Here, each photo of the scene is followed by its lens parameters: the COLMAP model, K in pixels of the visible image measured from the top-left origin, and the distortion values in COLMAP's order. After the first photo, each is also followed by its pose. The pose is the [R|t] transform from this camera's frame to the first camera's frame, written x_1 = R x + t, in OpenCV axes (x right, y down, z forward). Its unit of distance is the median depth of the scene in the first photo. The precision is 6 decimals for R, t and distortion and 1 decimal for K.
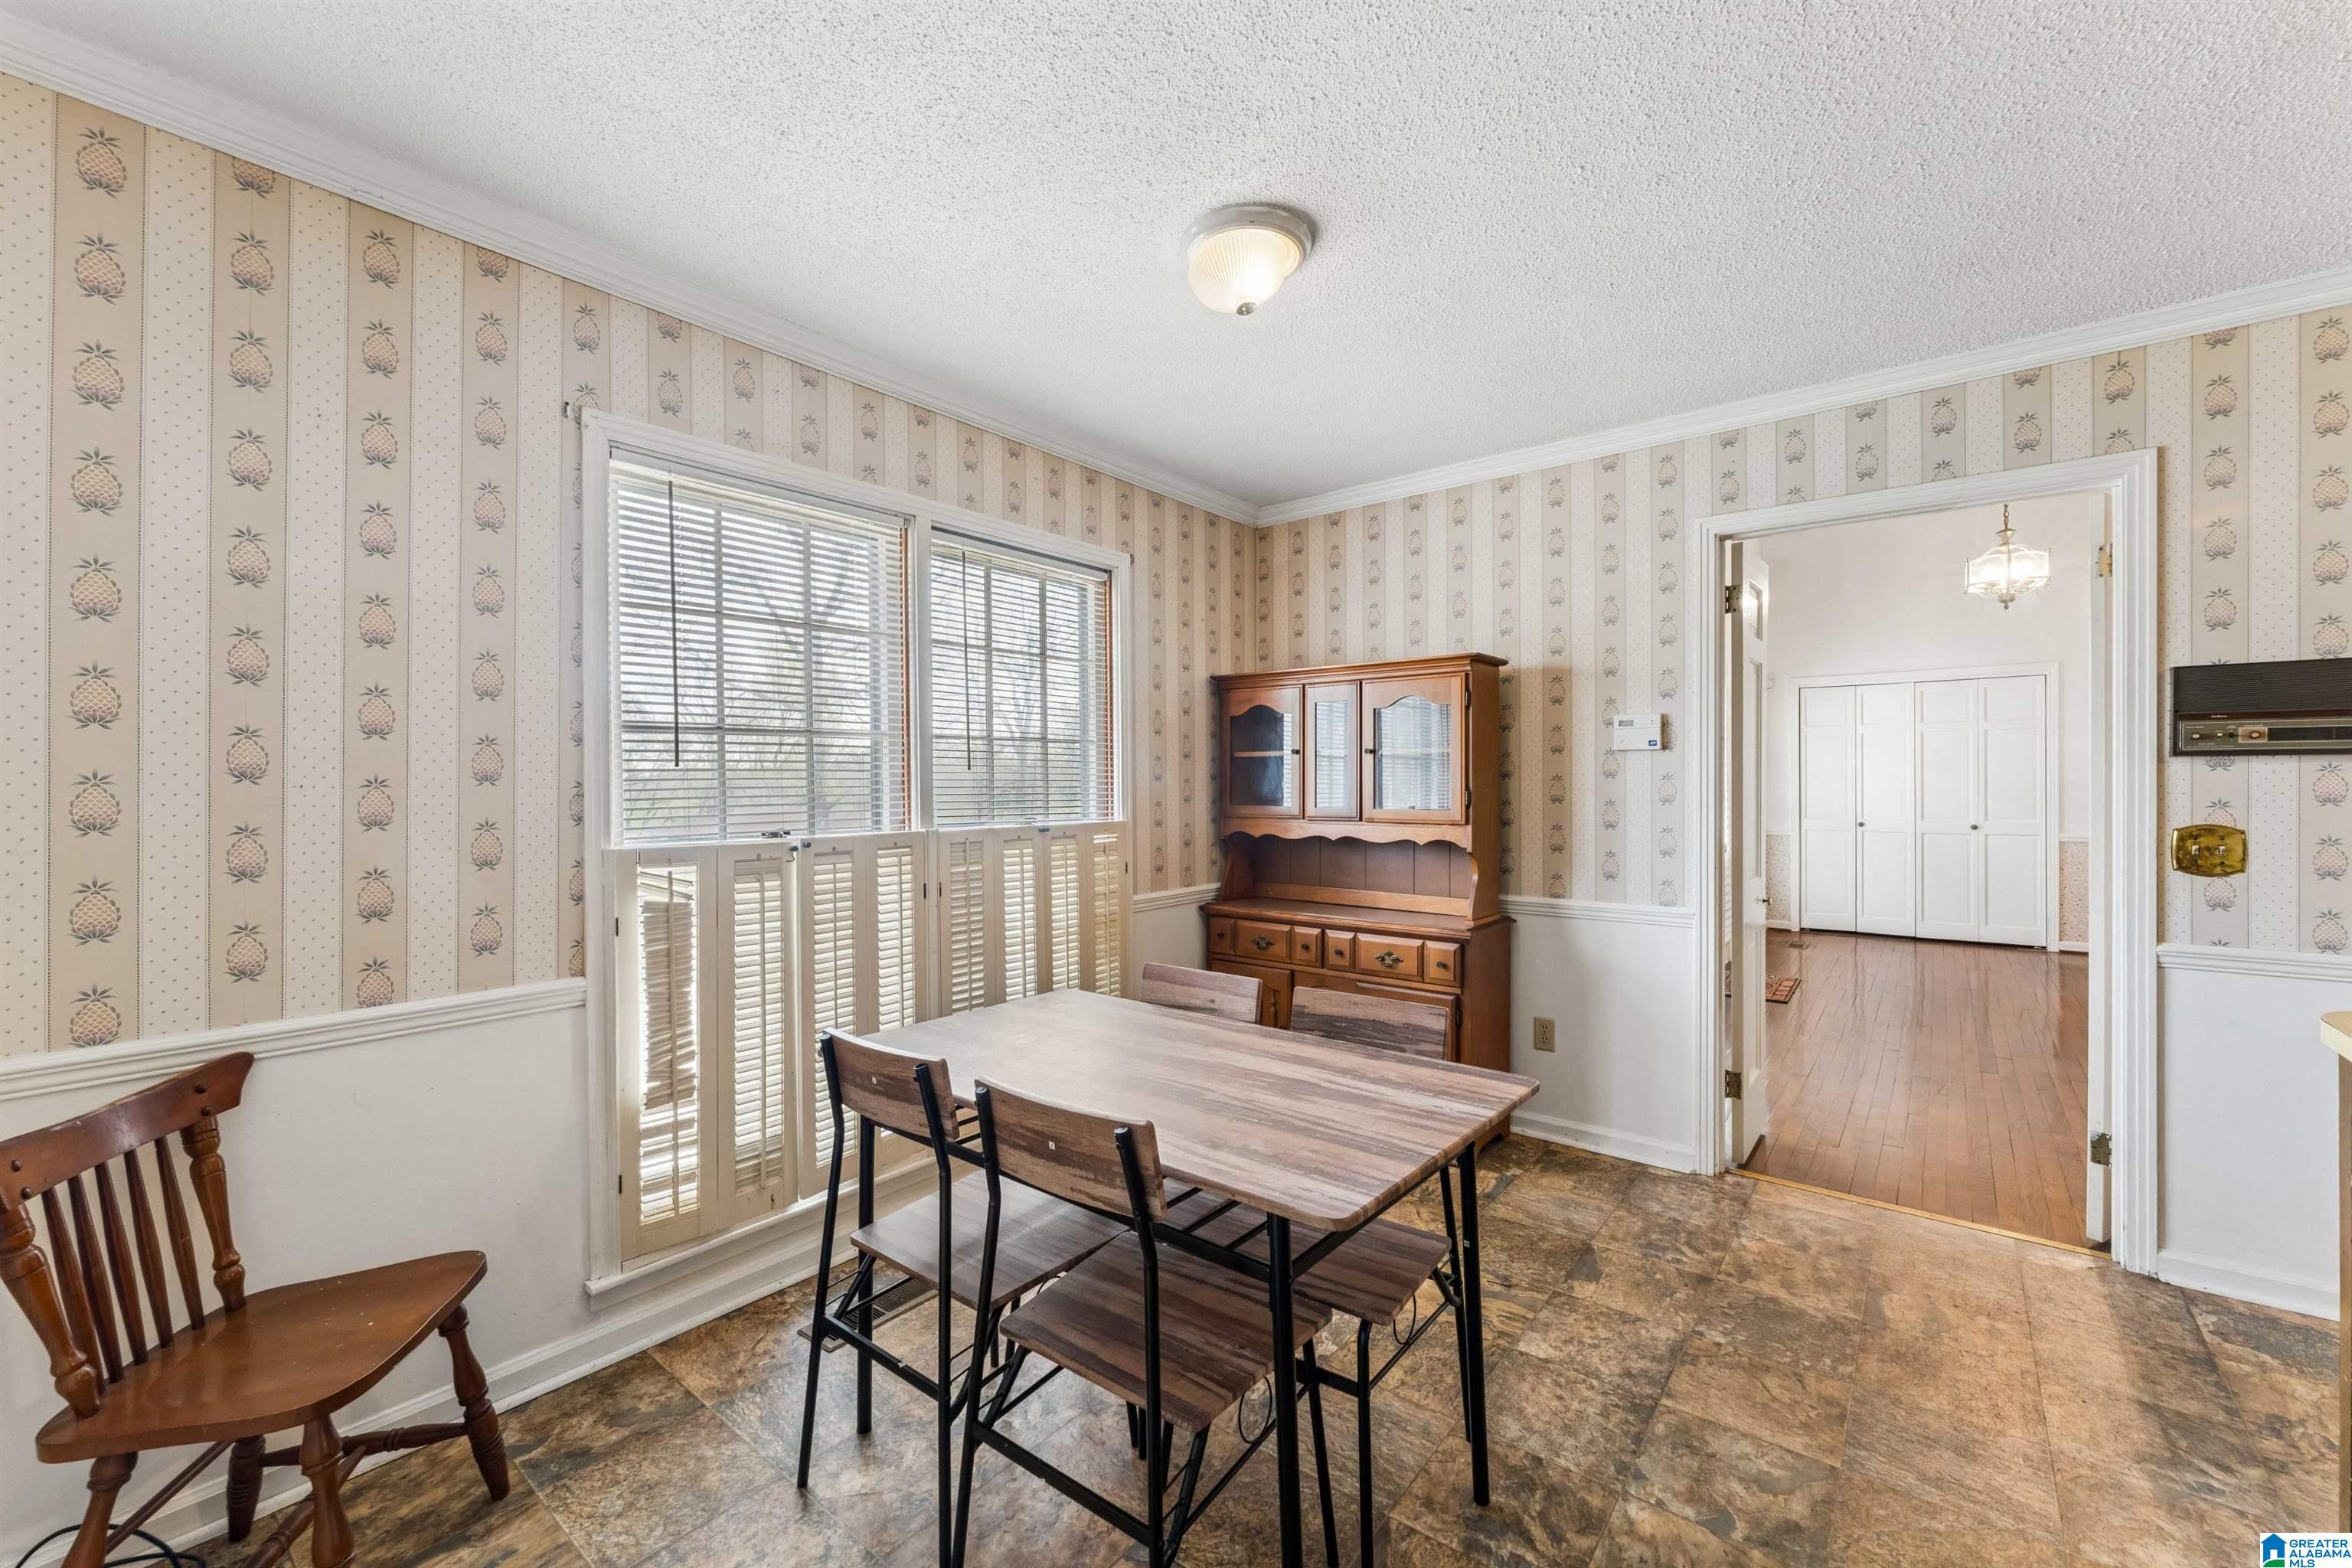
lens RADIAL K [[948.1, 0, 1177.0], [0, 948.1, 788.4], [0, 0, 1]] dist [0.000615, 0.000009]
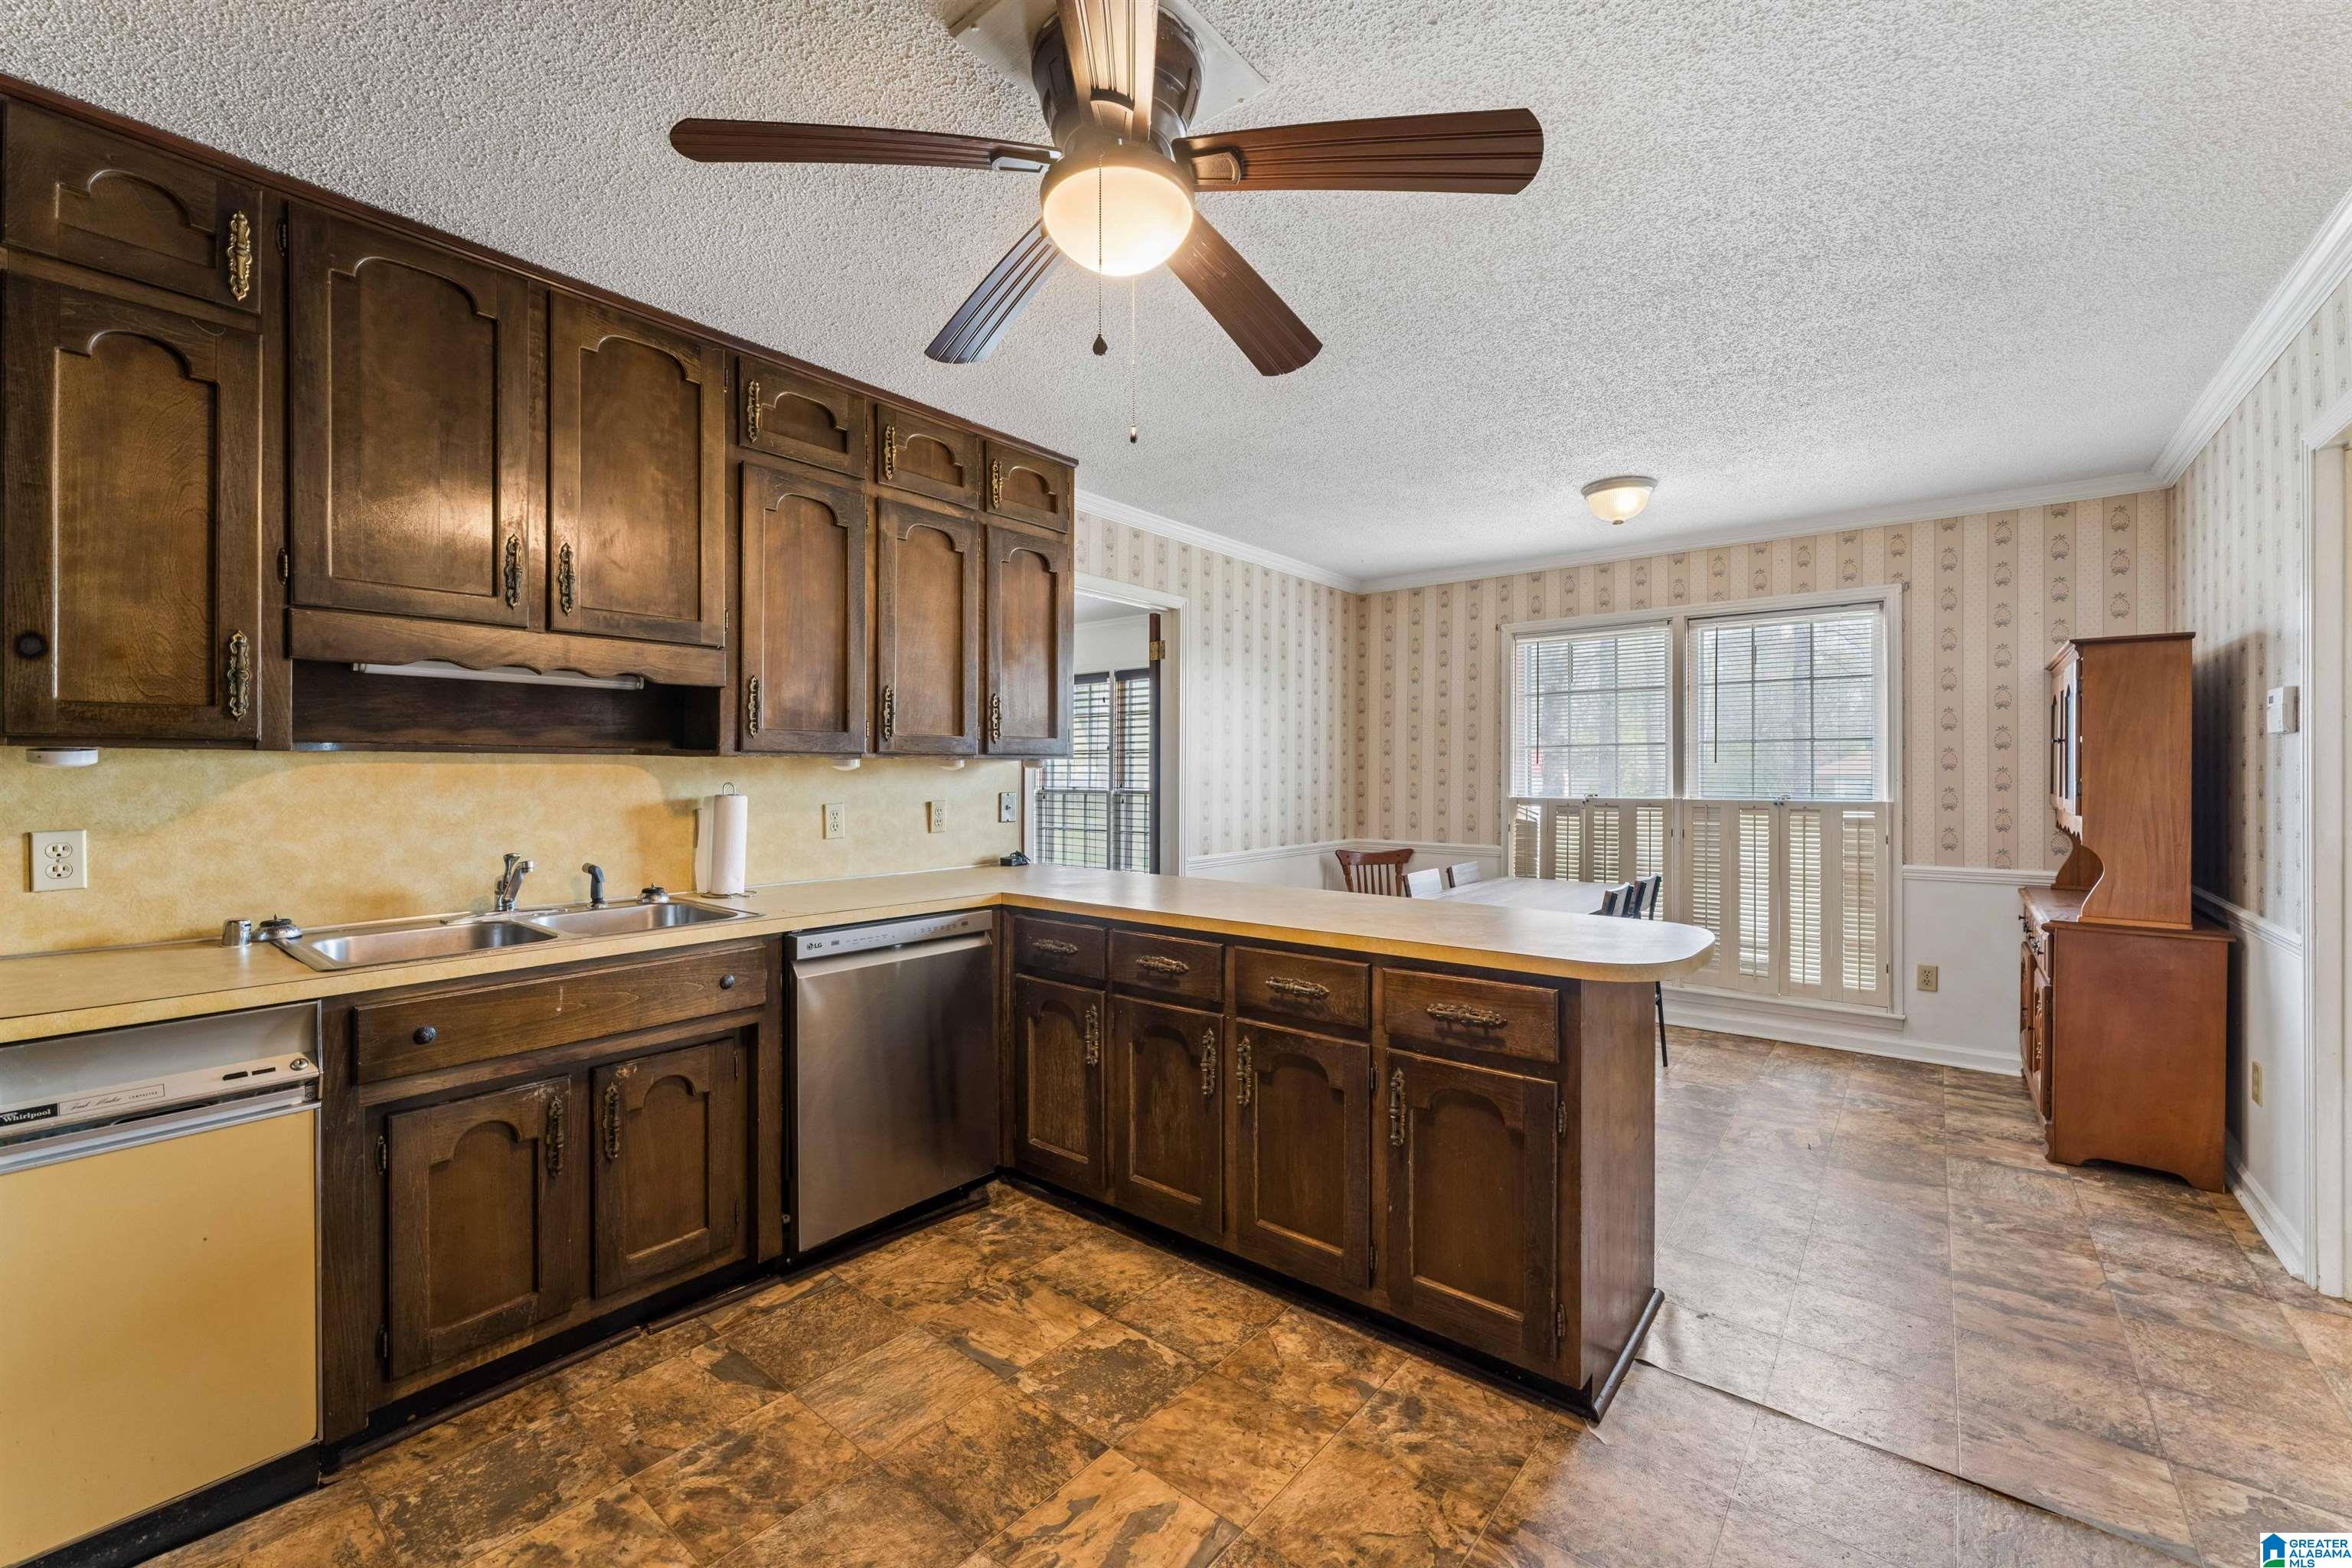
lens RADIAL K [[948.1, 0, 1176.3], [0, 948.1, 771.8], [0, 0, 1]] dist [0.000615, 0.000009]
pose [[0.000471, 0.007806, -0.999969, 1.590138], [-0.003592, 0.999963, 0.007805, -0.015440], [0.999993, 0.003588, 0.000499, 0.093393]]
